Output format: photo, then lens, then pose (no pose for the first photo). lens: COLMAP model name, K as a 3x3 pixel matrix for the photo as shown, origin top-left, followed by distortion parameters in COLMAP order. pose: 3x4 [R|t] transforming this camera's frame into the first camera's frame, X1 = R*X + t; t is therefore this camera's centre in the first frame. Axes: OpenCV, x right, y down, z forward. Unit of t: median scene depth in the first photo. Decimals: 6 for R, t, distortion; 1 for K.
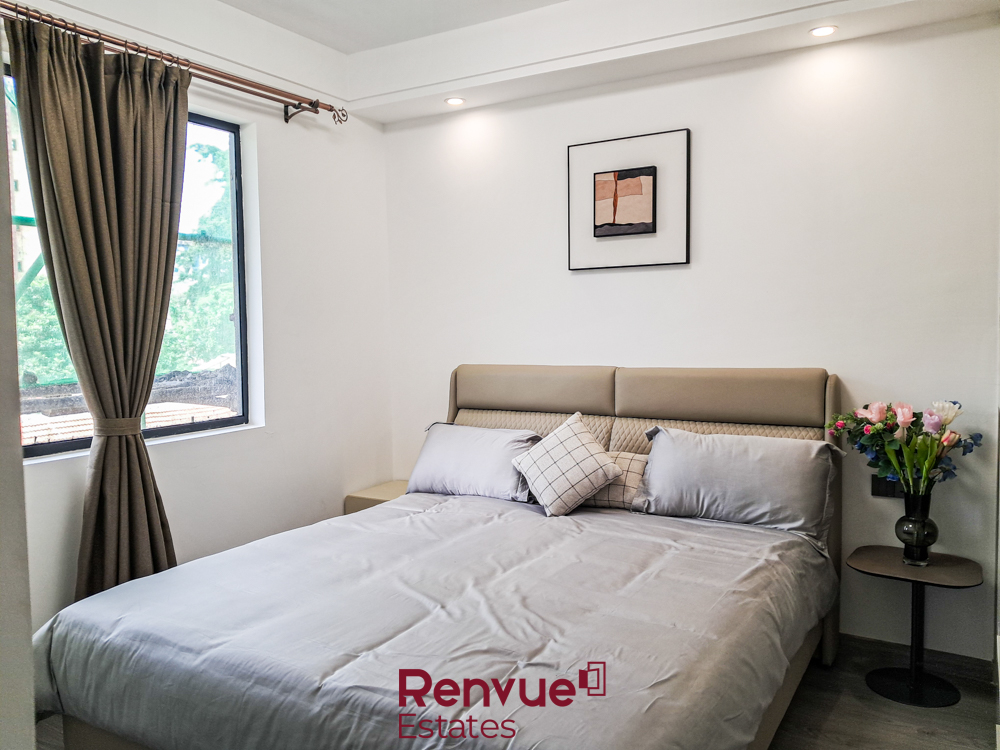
lens RADIAL K [[801.6, 0, 499.5], [0, 801.6, 369.6], [0, 0, 1]] dist [-0.000905, -0.000294]
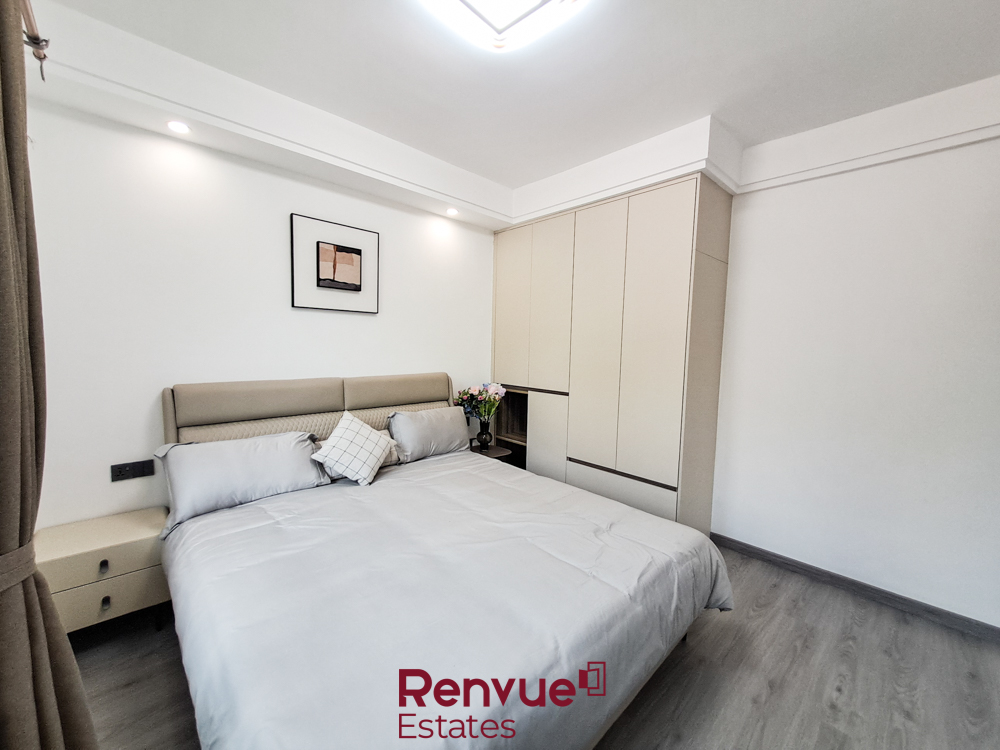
lens RADIAL K [[377.3, 0, 551.5], [0, 377.3, 365.4], [0, 0, 1]] dist [0.002405, 0.000119]
pose [[0.229369, -0.028603, 0.972919, -0.453075], [0.033827, 0.999199, 0.021400, -0.027933], [-0.972752, 0.028002, 0.230152, 0.467275]]
